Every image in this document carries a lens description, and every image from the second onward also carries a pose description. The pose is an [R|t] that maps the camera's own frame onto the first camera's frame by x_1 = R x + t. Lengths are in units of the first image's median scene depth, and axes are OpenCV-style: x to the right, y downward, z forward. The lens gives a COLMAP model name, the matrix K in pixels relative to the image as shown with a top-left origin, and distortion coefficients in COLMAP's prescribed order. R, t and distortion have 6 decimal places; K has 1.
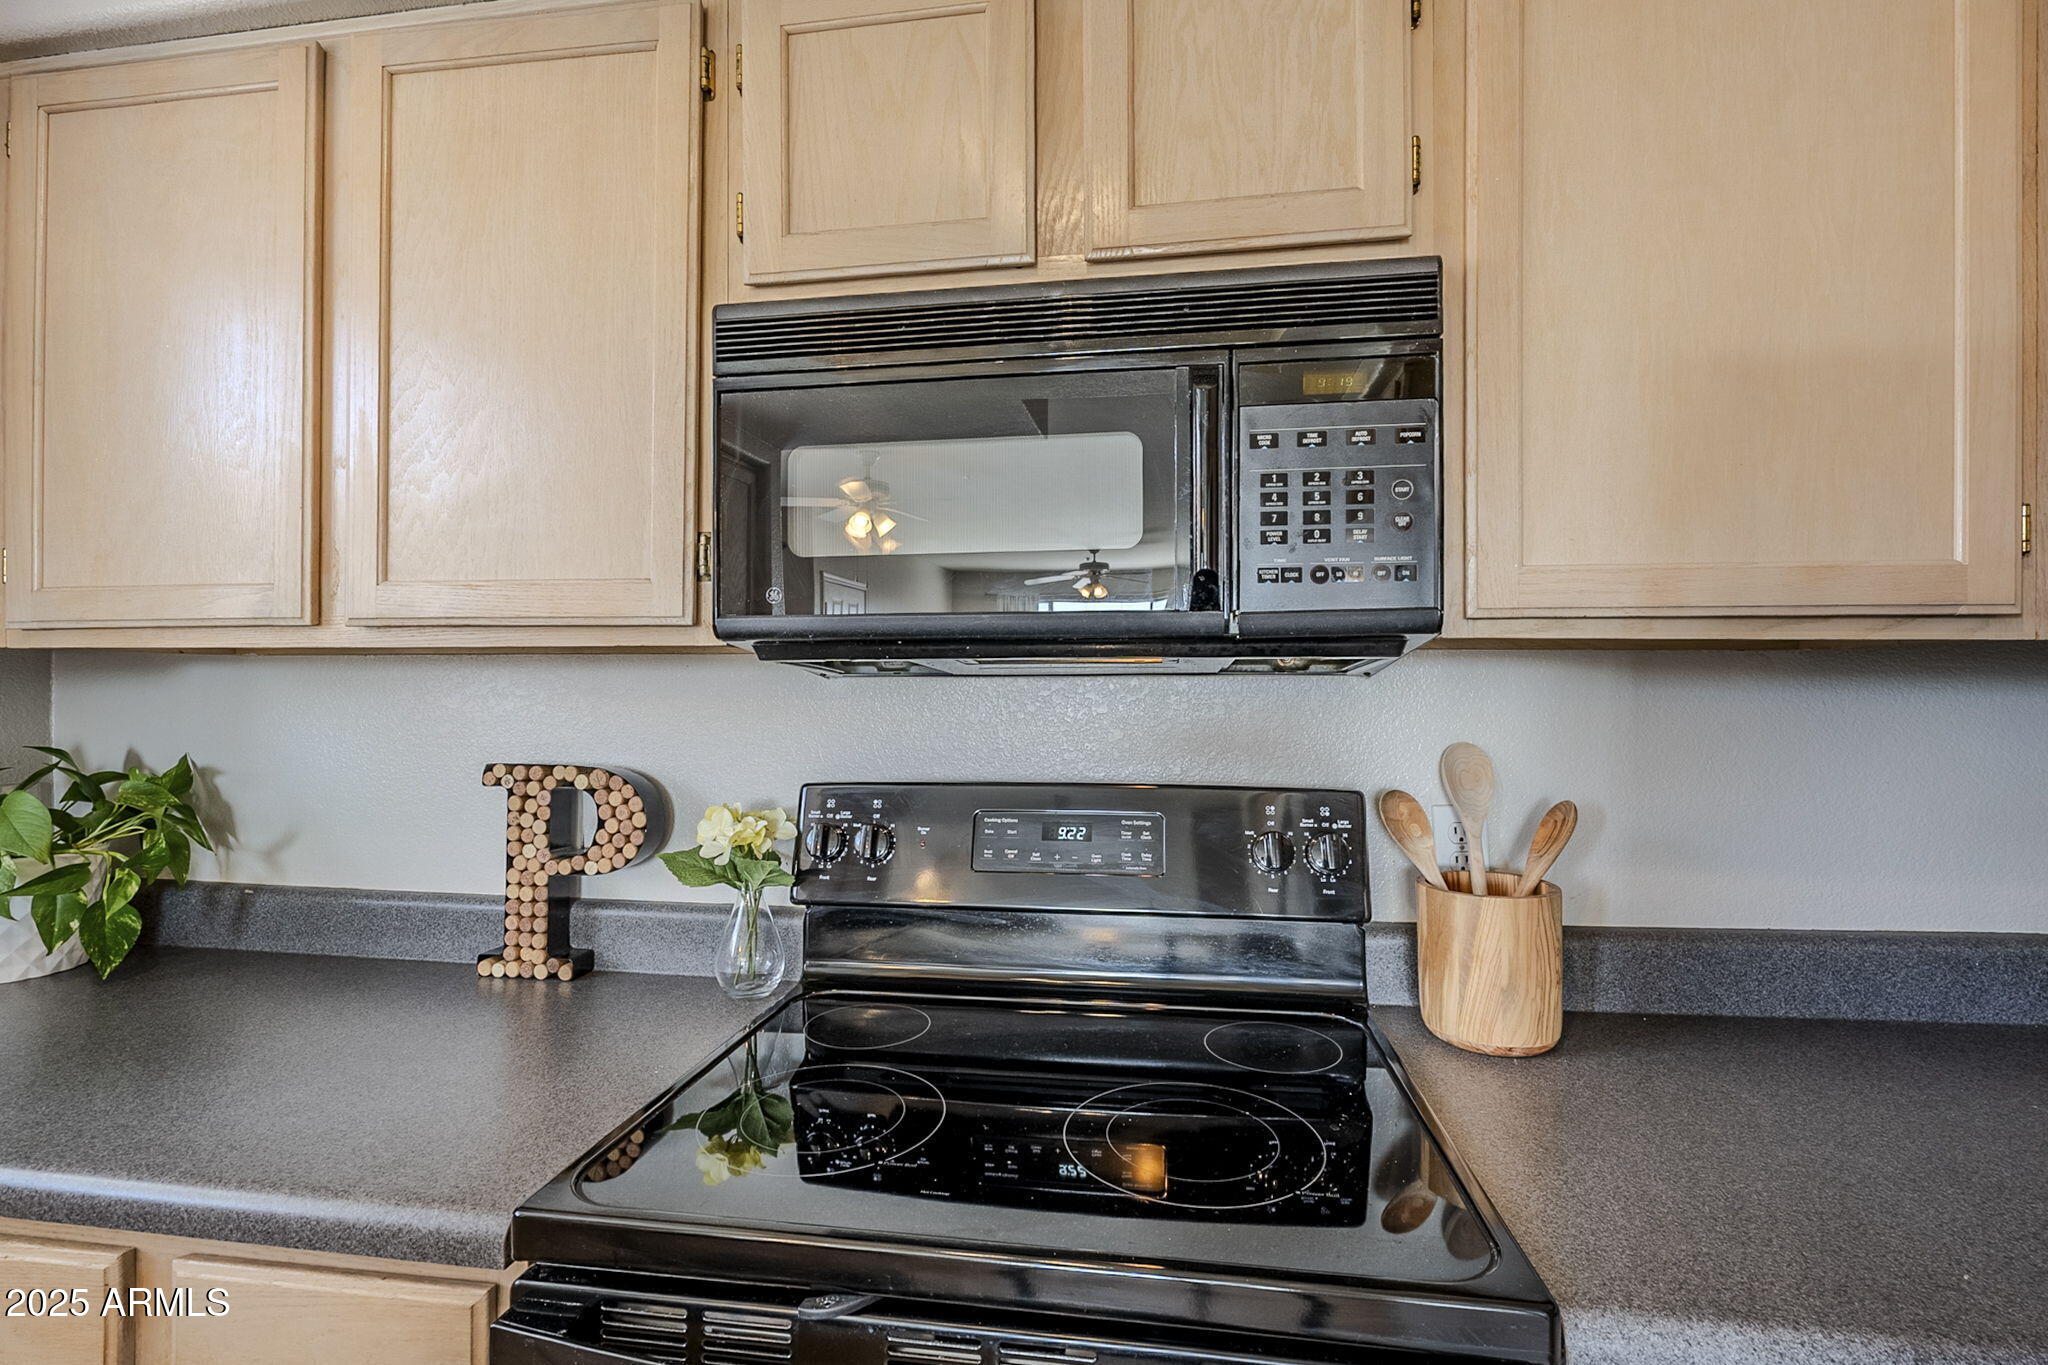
lens RADIAL K [[912.0, 0, 1016.3], [0, 912.0, 679.1], [0, 0, 1]] dist [-0.003644, -0.000628]
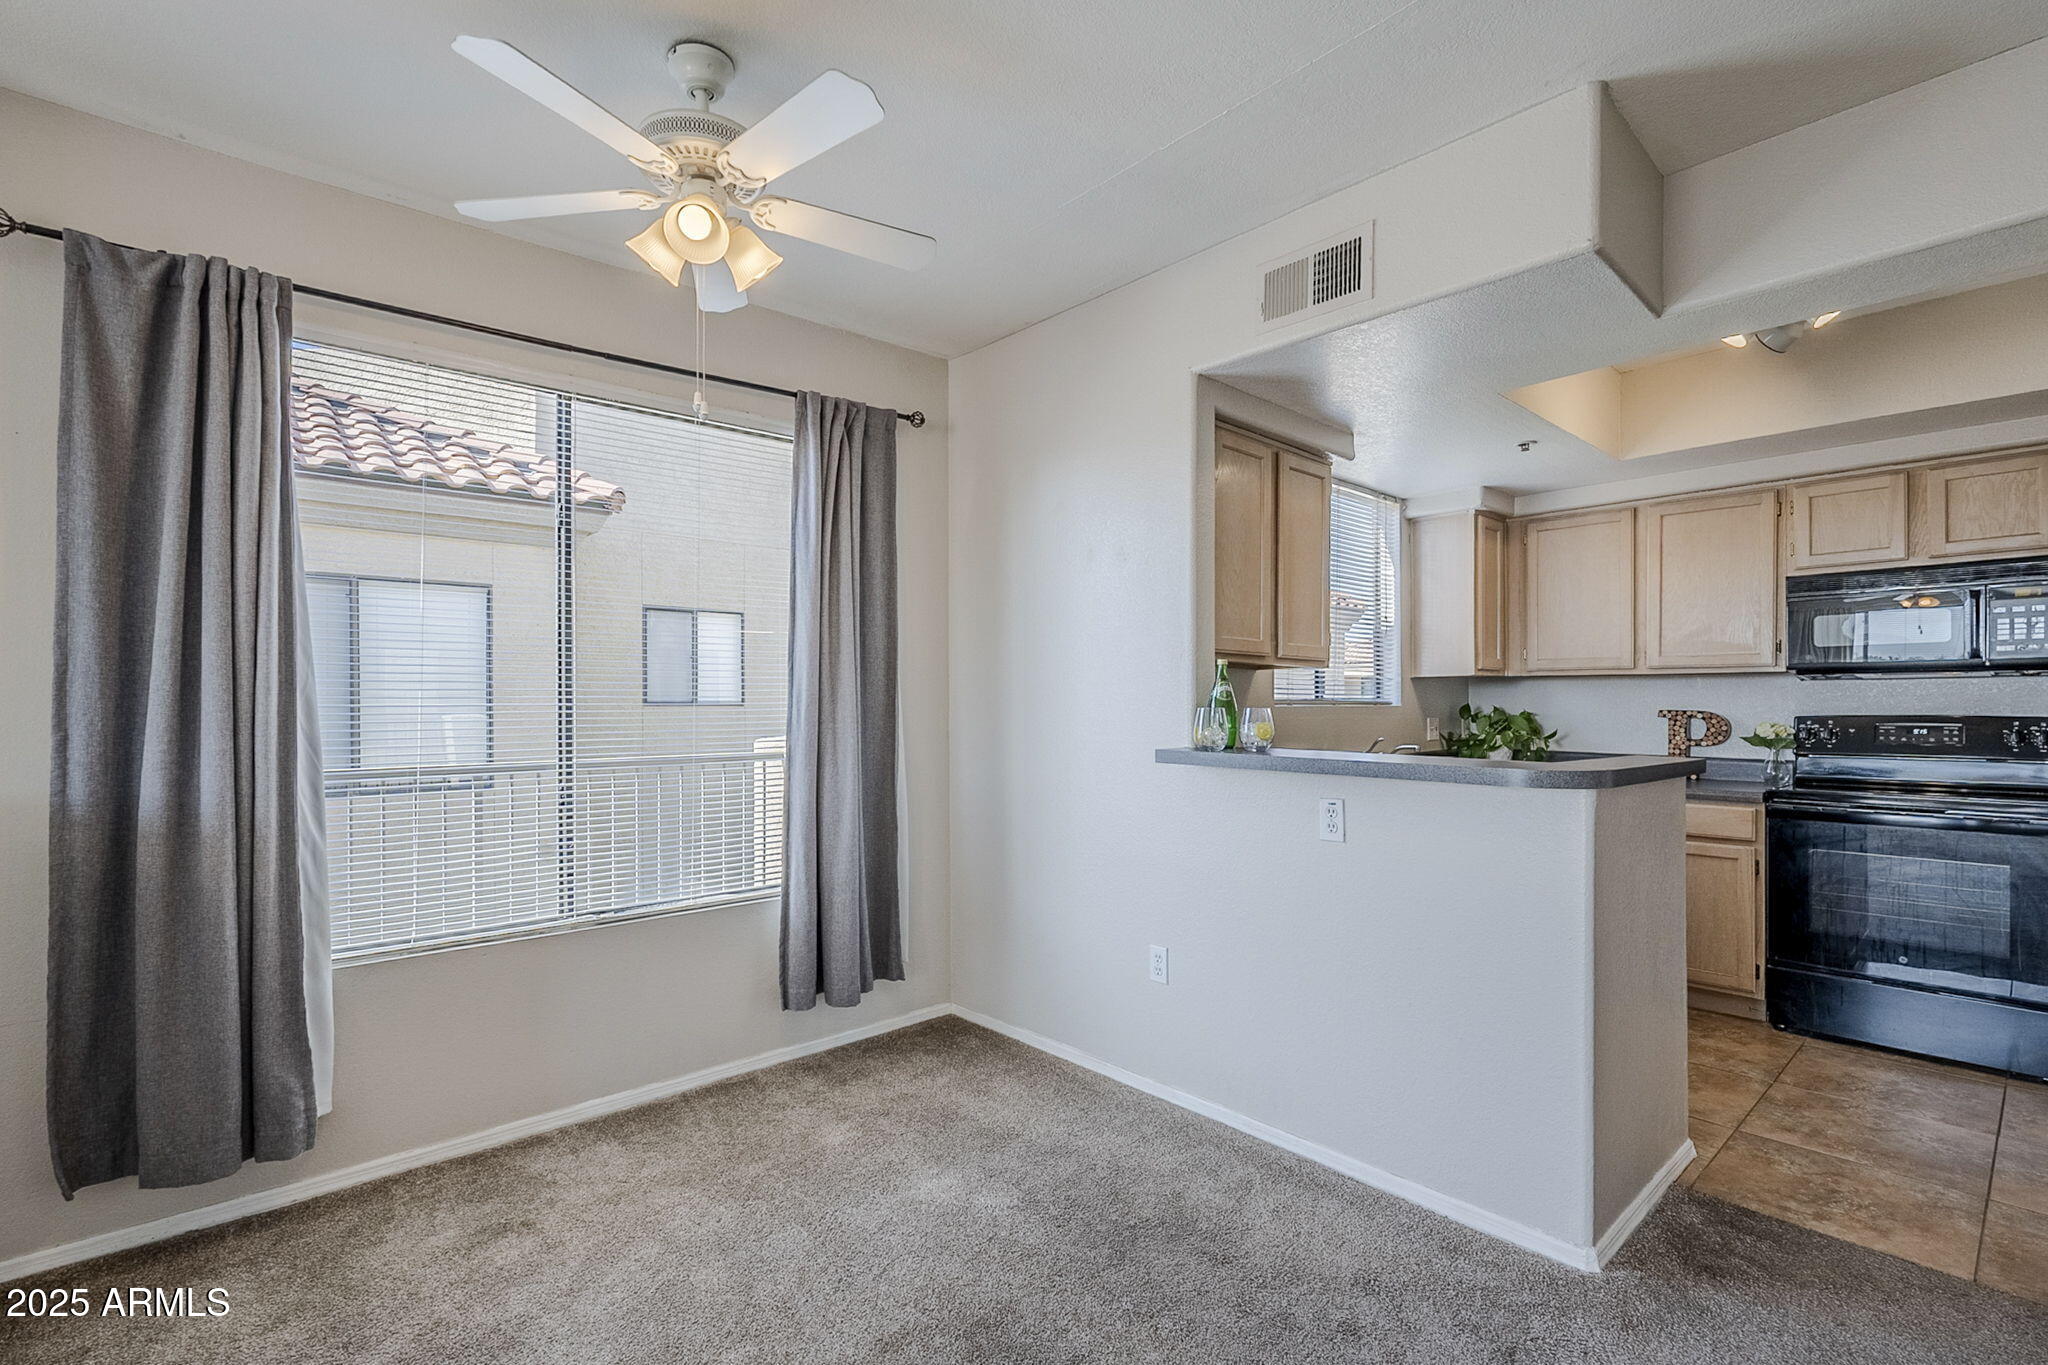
lens RADIAL K [[912.0, 0, 1029.8], [0, 912.0, 701.2], [0, 0, 1]] dist [-0.003644, -0.000628]
pose [[0.773888, -0.000613, -0.633322, -0.325620], [0.003827, 0.999986, 0.003709, 0.049637], [0.633311, -0.005294, 0.773879, -3.274642]]
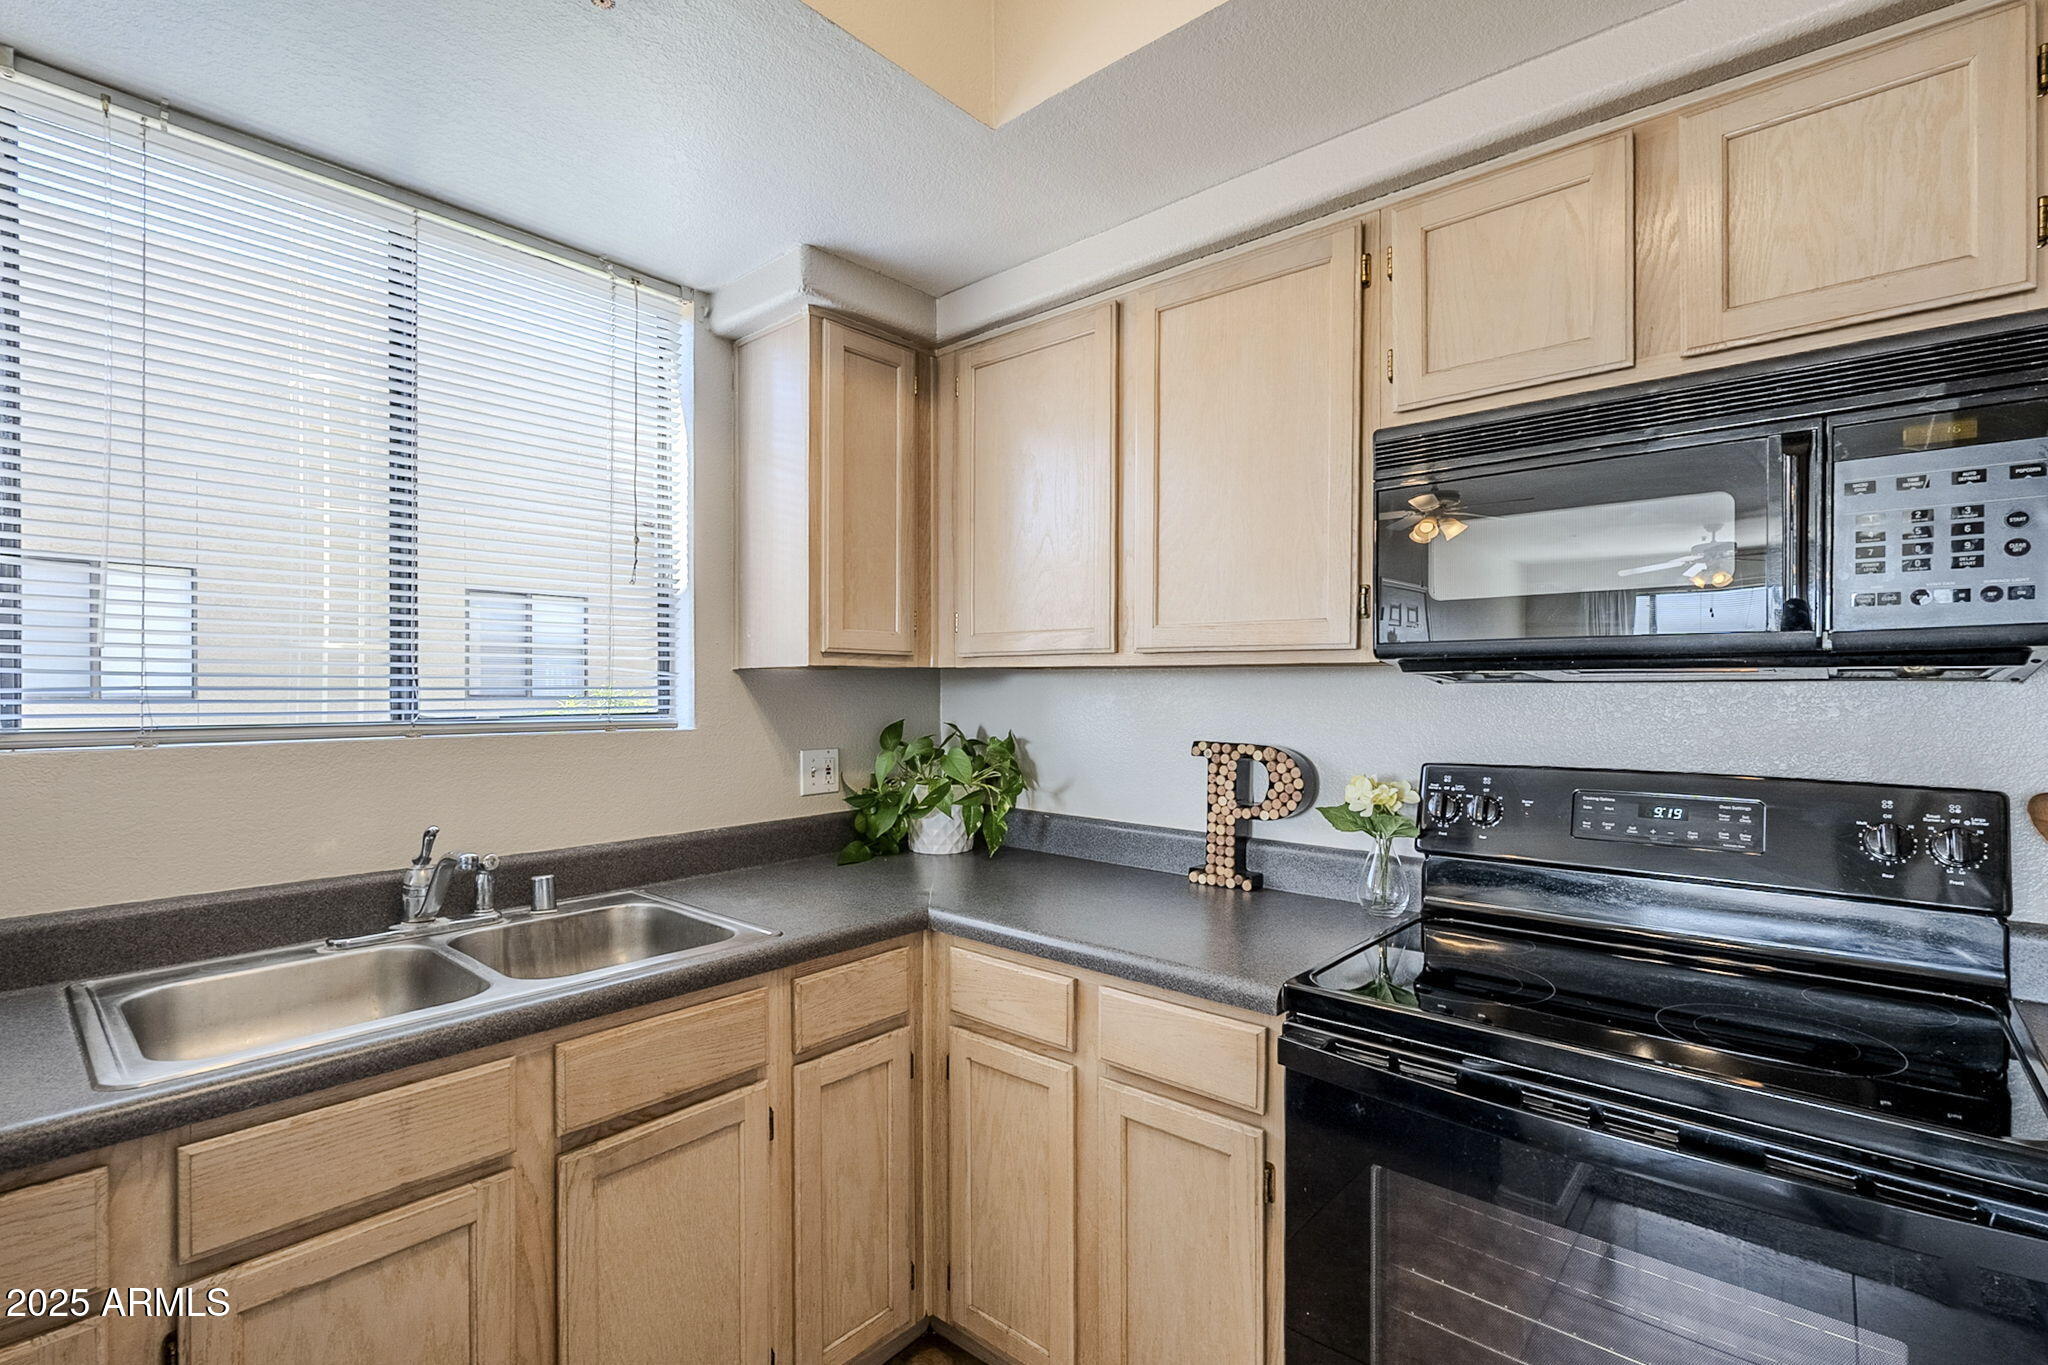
lens RADIAL K [[912.0, 0, 1032.5], [0, 912.0, 689.6], [0, 0, 1]] dist [-0.003644, -0.000628]
pose [[0.847966, 0.003234, -0.530040, -0.014994], [0.000985, 0.999970, 0.007678, -0.004141], [0.530049, -0.007032, 0.847938, -0.484982]]
